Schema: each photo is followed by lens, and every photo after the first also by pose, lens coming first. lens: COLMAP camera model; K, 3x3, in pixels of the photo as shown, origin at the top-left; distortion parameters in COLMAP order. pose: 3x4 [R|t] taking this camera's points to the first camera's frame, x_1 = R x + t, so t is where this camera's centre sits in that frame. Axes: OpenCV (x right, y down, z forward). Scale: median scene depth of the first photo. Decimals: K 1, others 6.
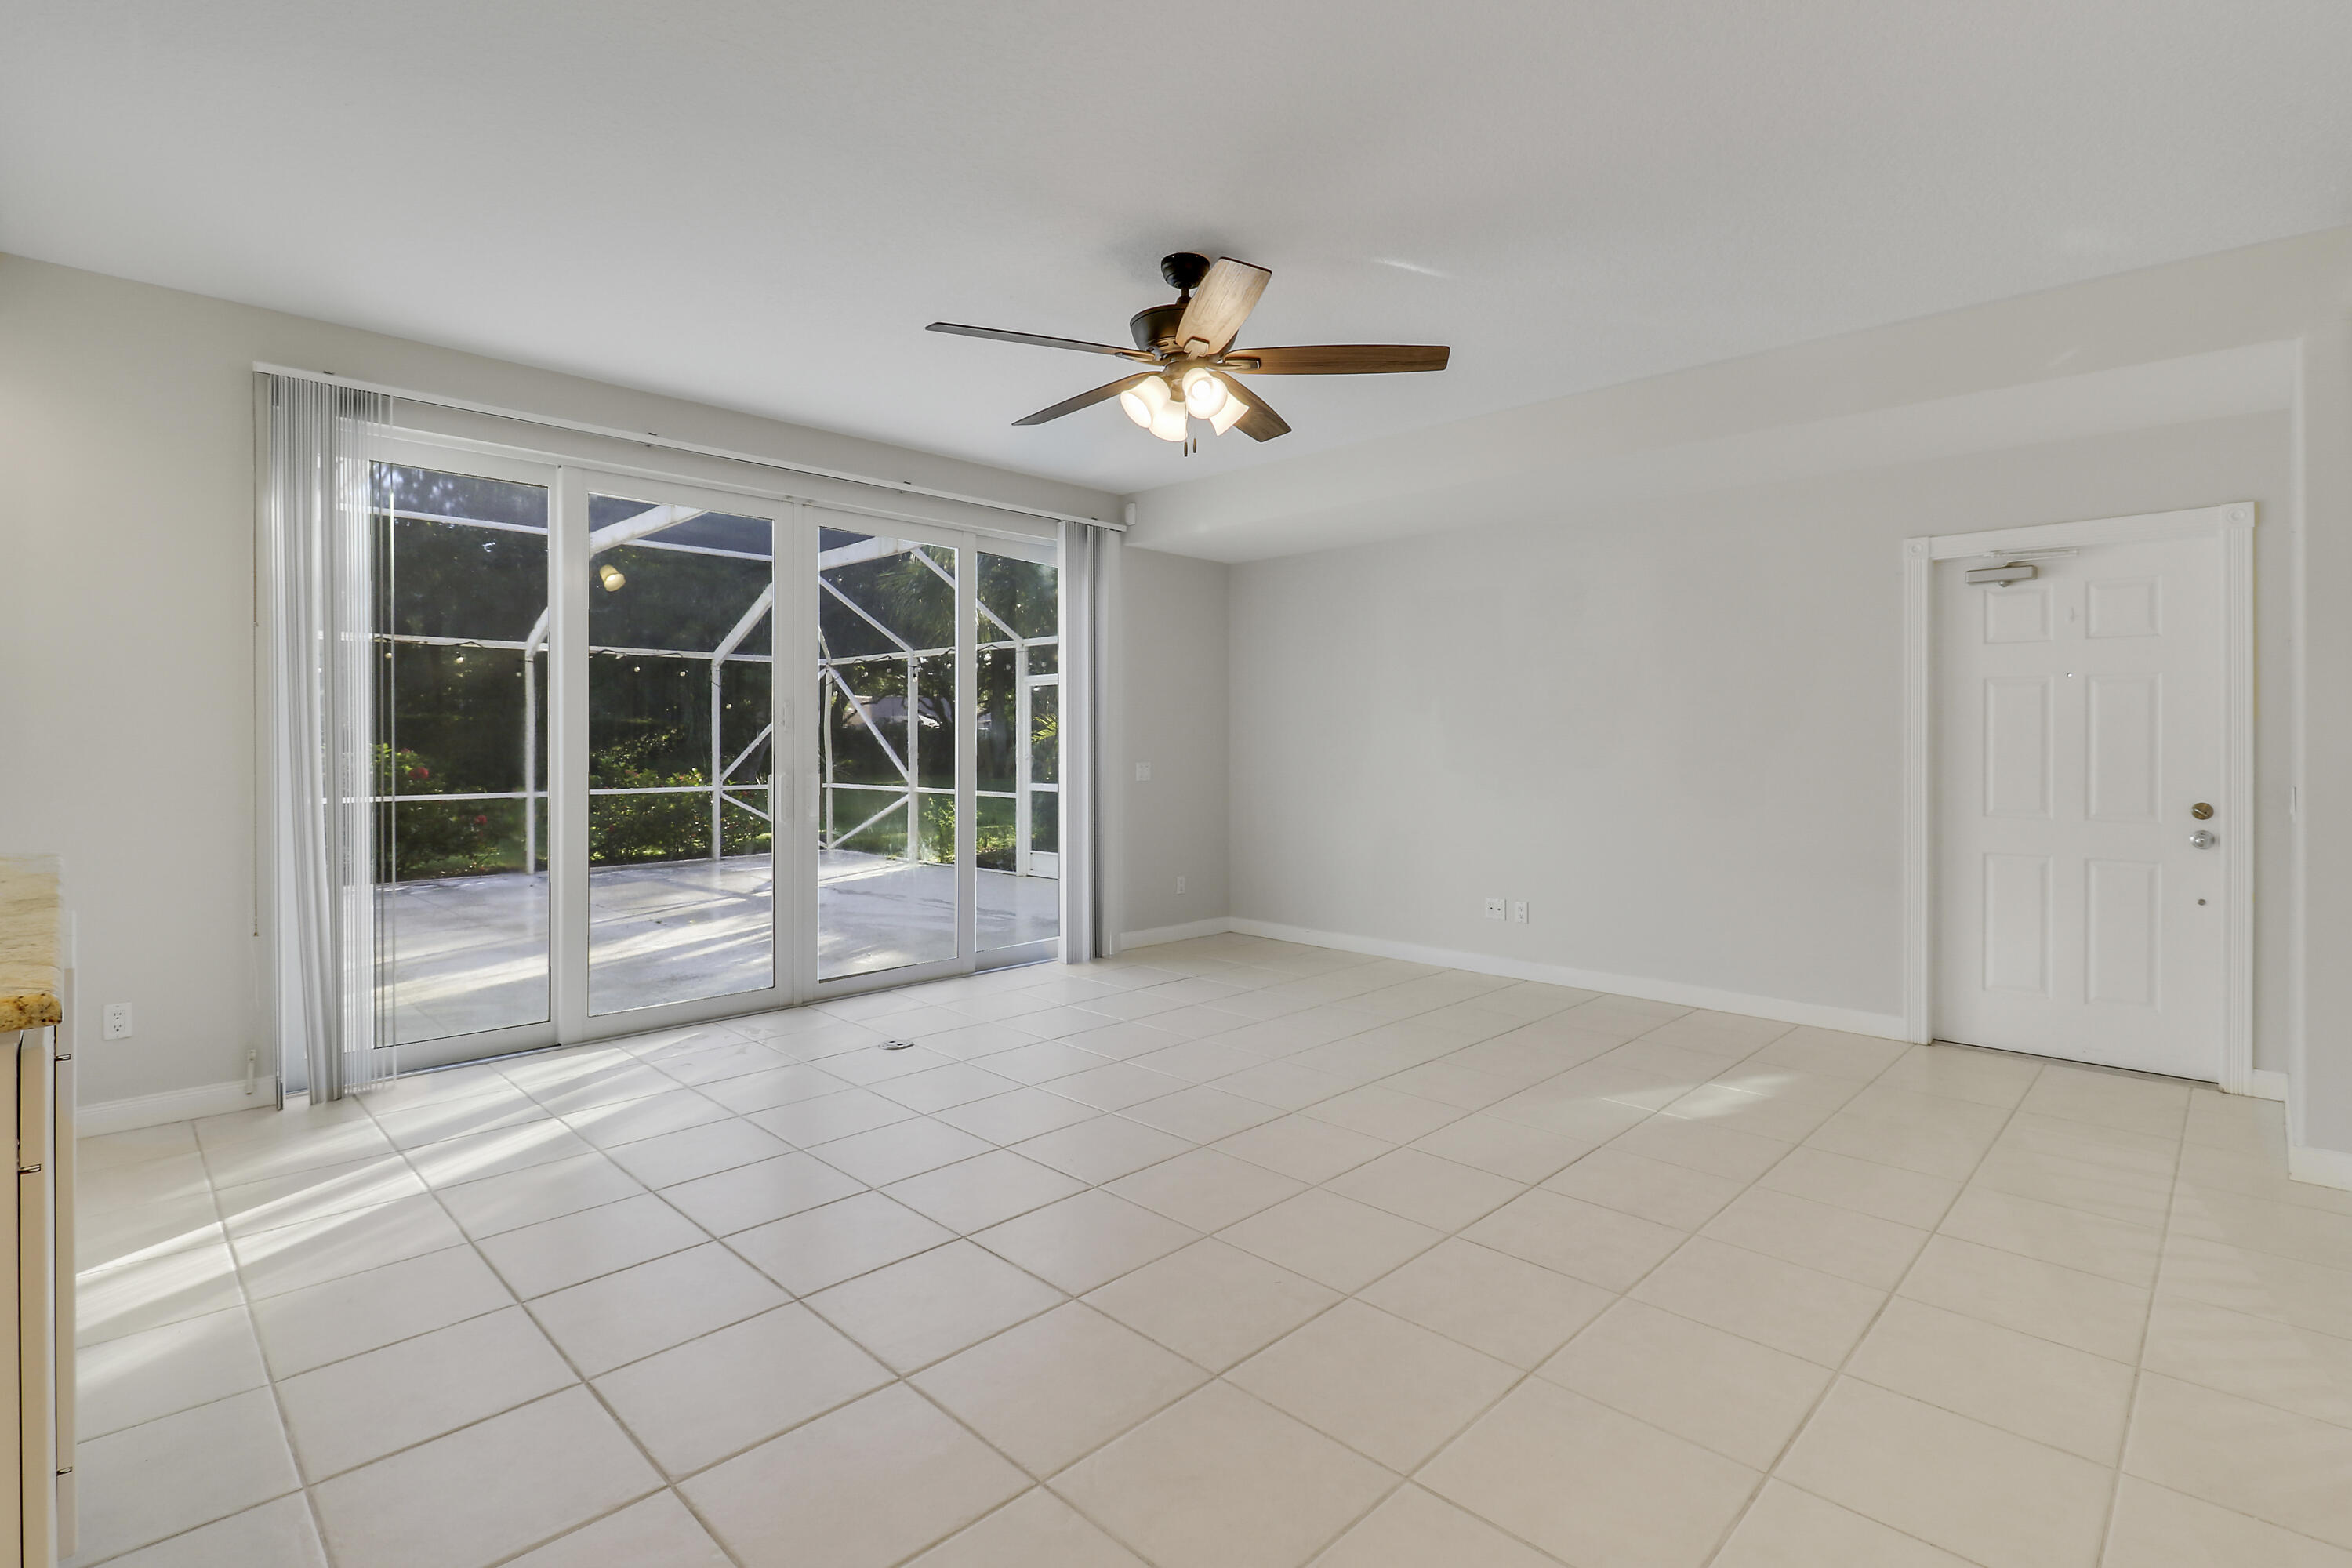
lens RADIAL K [[1107.2, 0, 1184.6], [0, 1107.2, 741.4], [0, 0, 1]] dist [-0.002565, -0.002504]
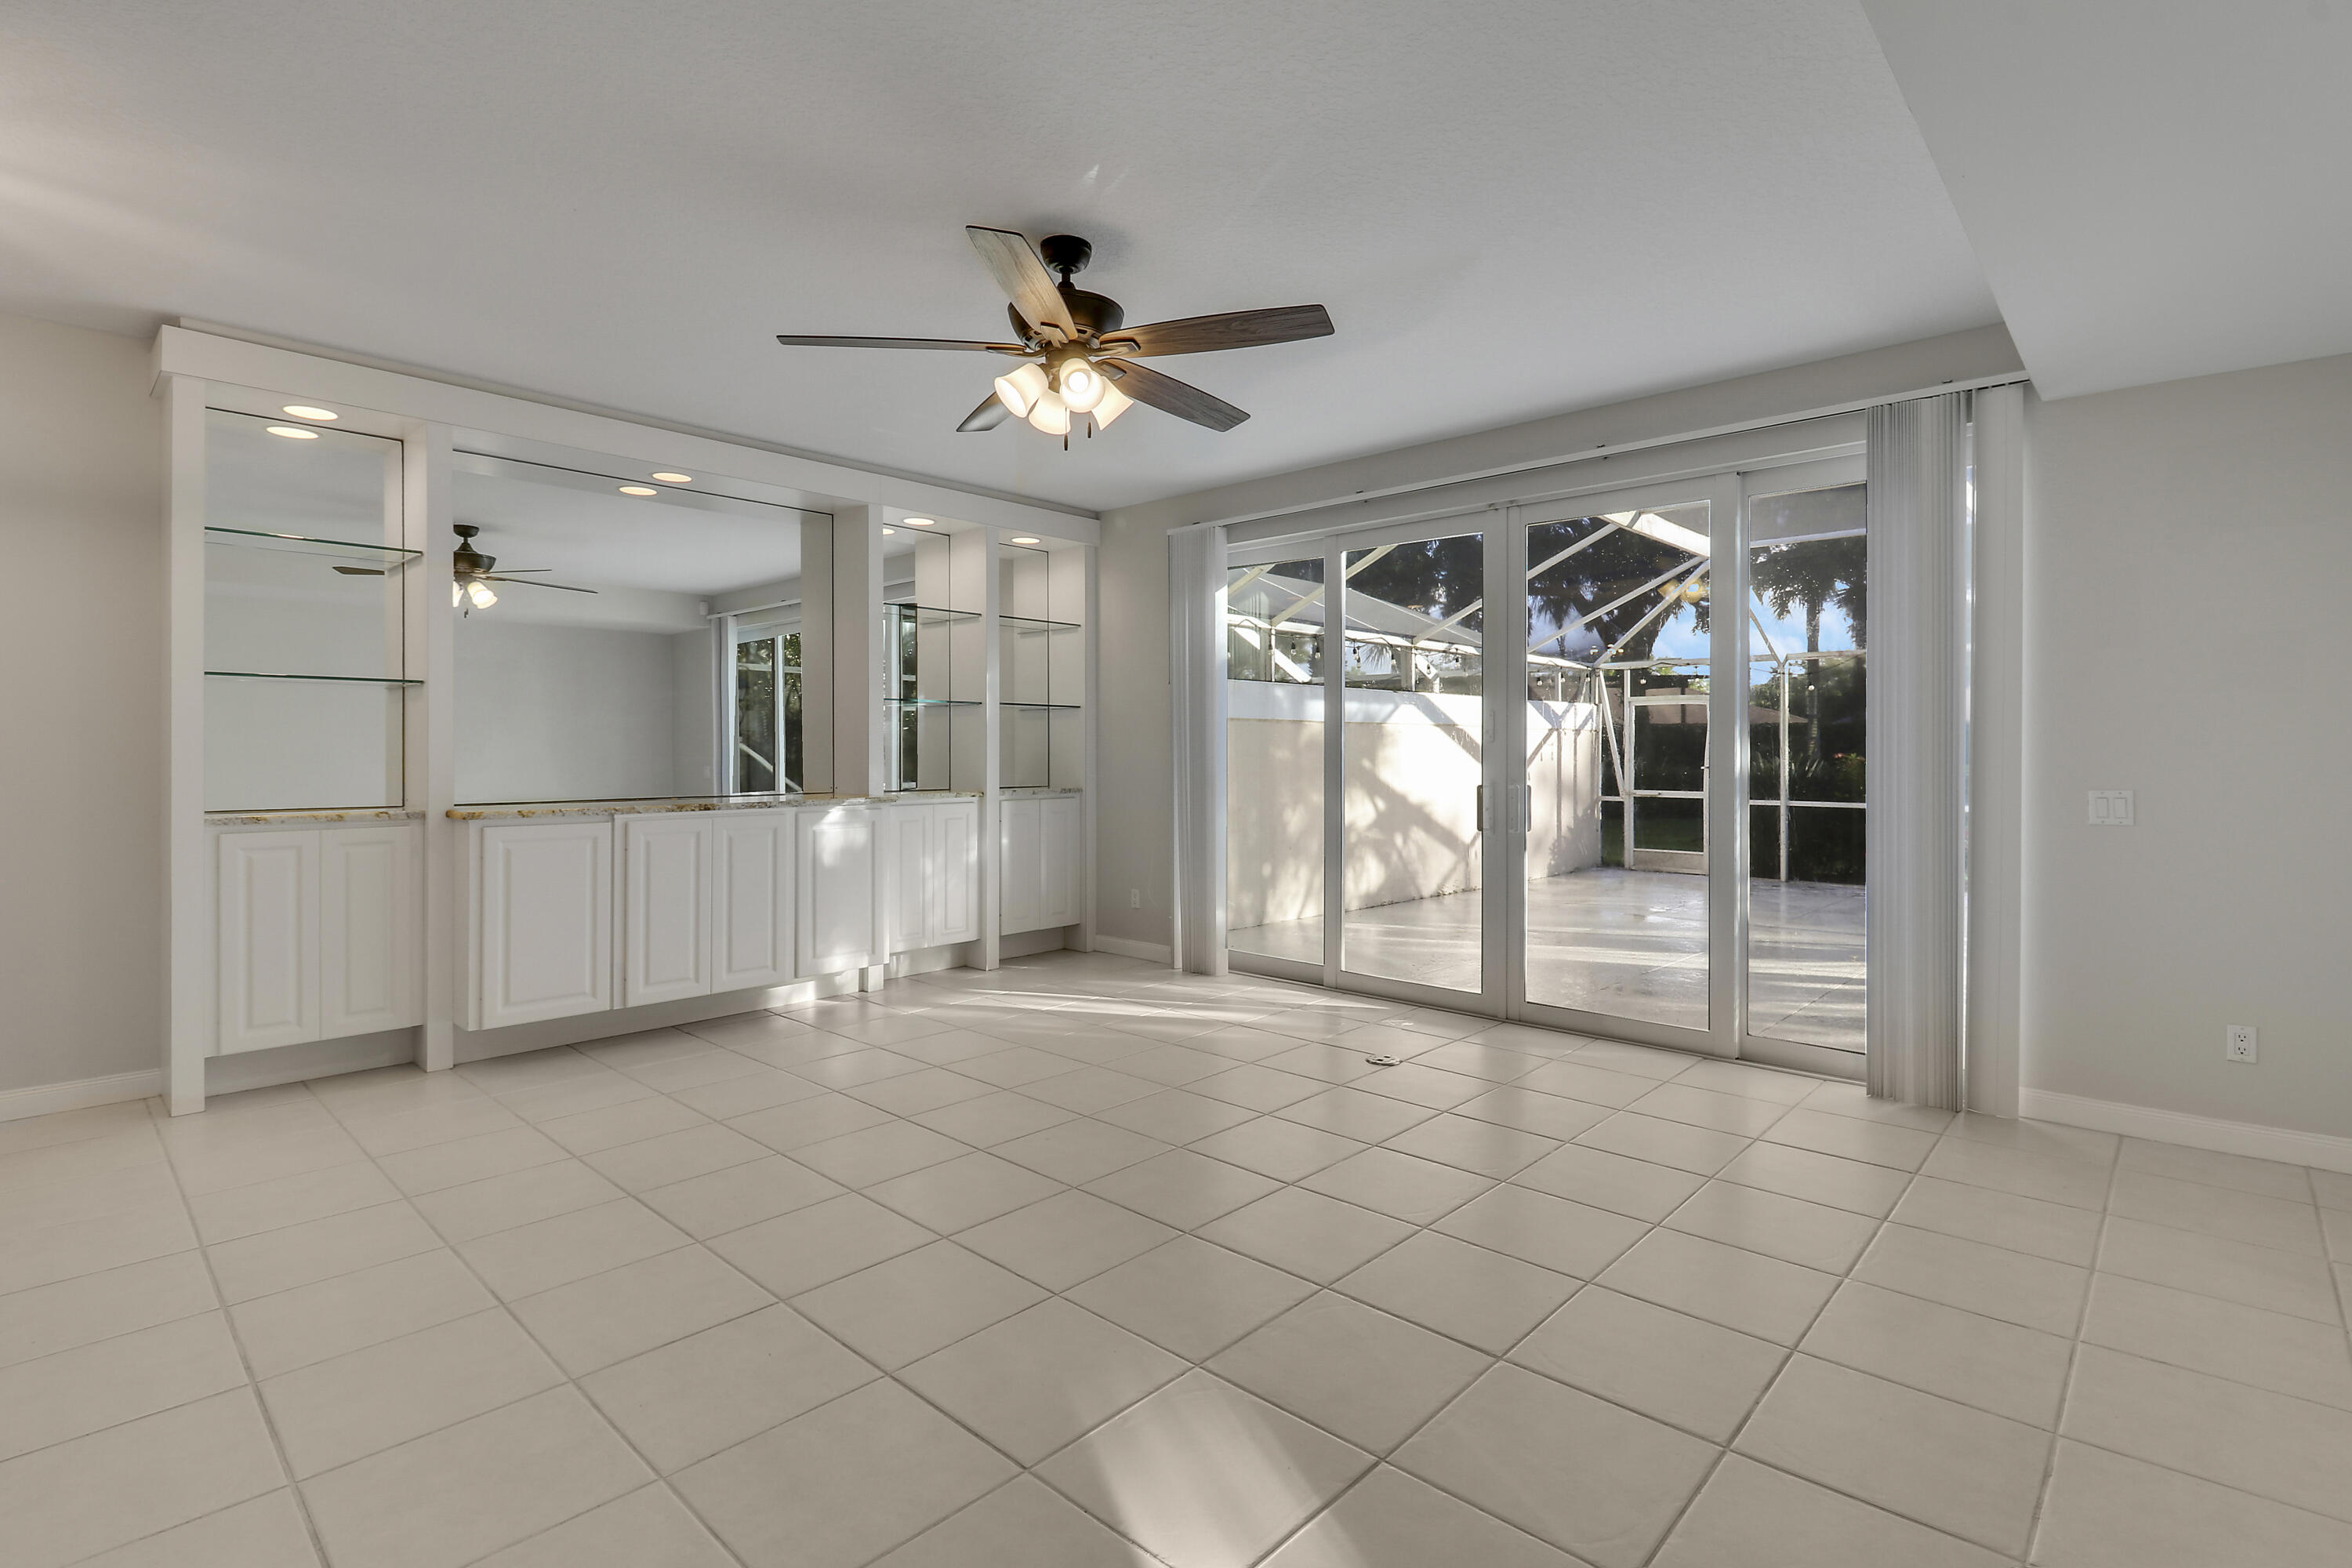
lens RADIAL K [[1107.2, 0, 1198.2], [0, 1107.2, 761.6], [0, 0, 1]] dist [-0.002565, -0.002504]
pose [[0.038013, 0.009036, -0.999236, 0.529392], [0.000011, 0.999959, 0.009043, 0.000495], [0.999277, -0.000355, 0.038012, 0.591735]]
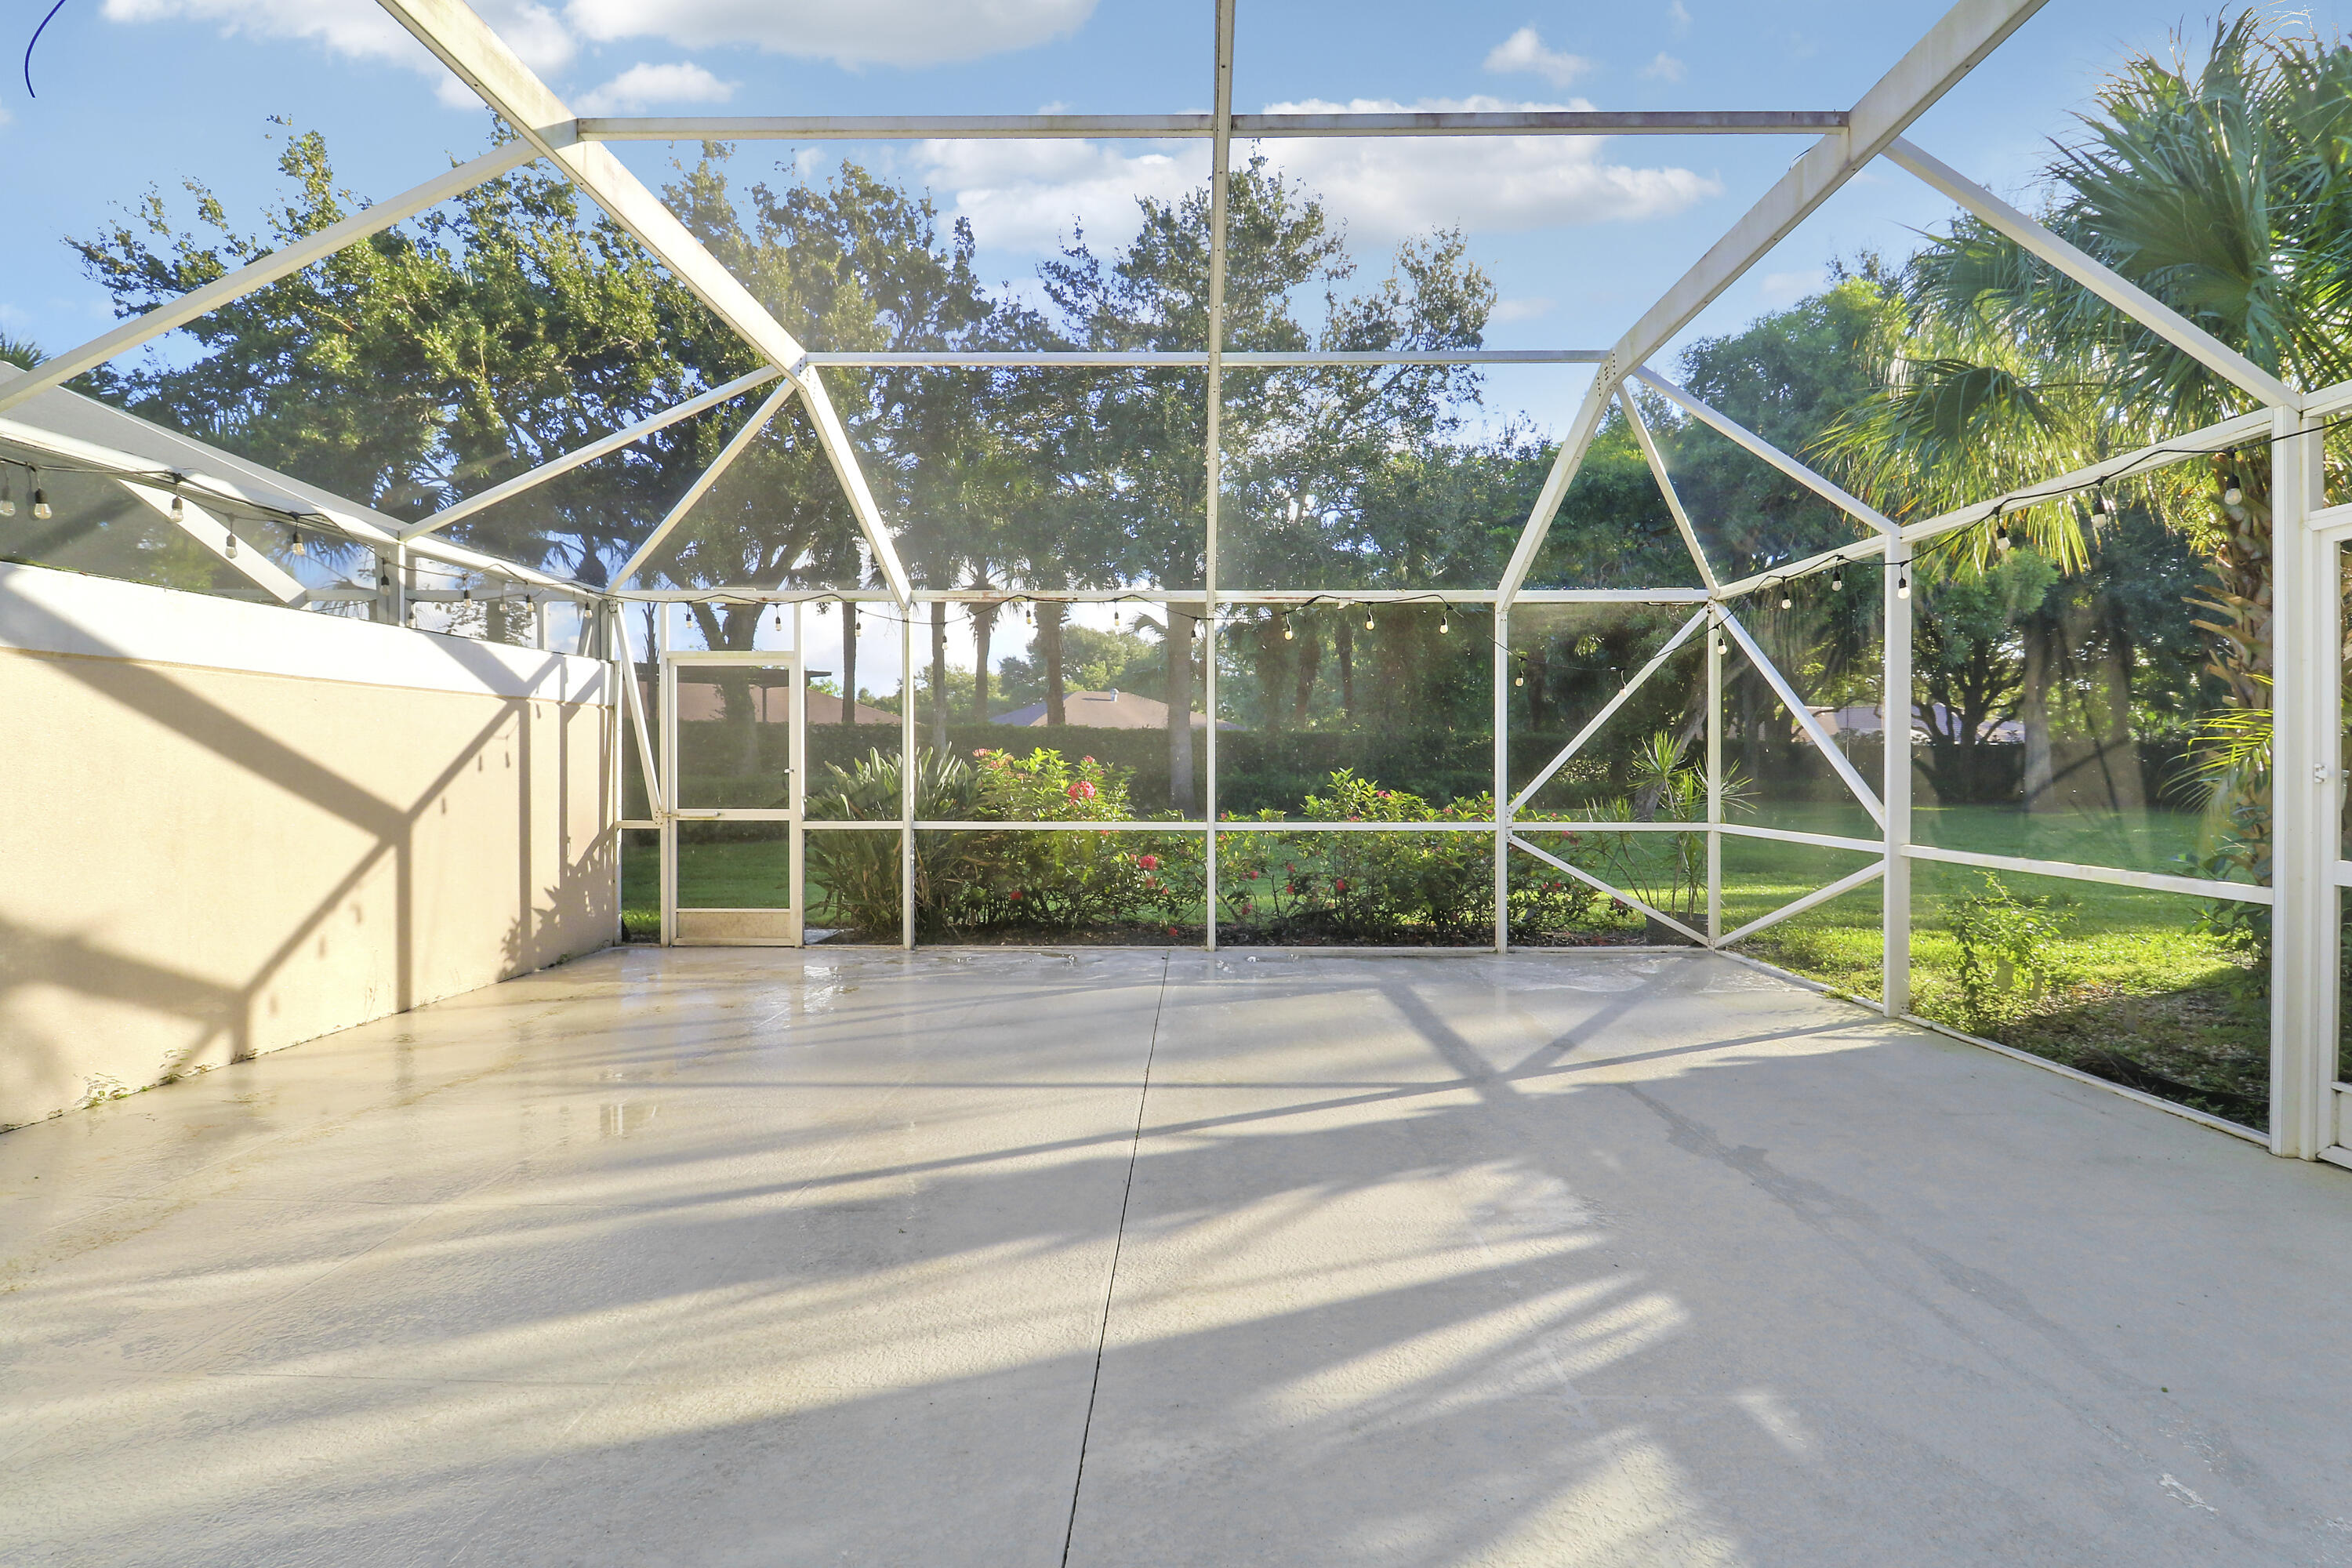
lens RADIAL K [[1113.4, 0, 1170.2], [0, 1113.4, 770.2], [0, 0, 1]] dist [-0.009022, -0.001823]
pose [[0.684476, 0.003807, -0.729026, -0.264728], [-0.000259, 0.999988, 0.004978, 0.022774], [0.729035, -0.003219, 0.684468, 1.055001]]
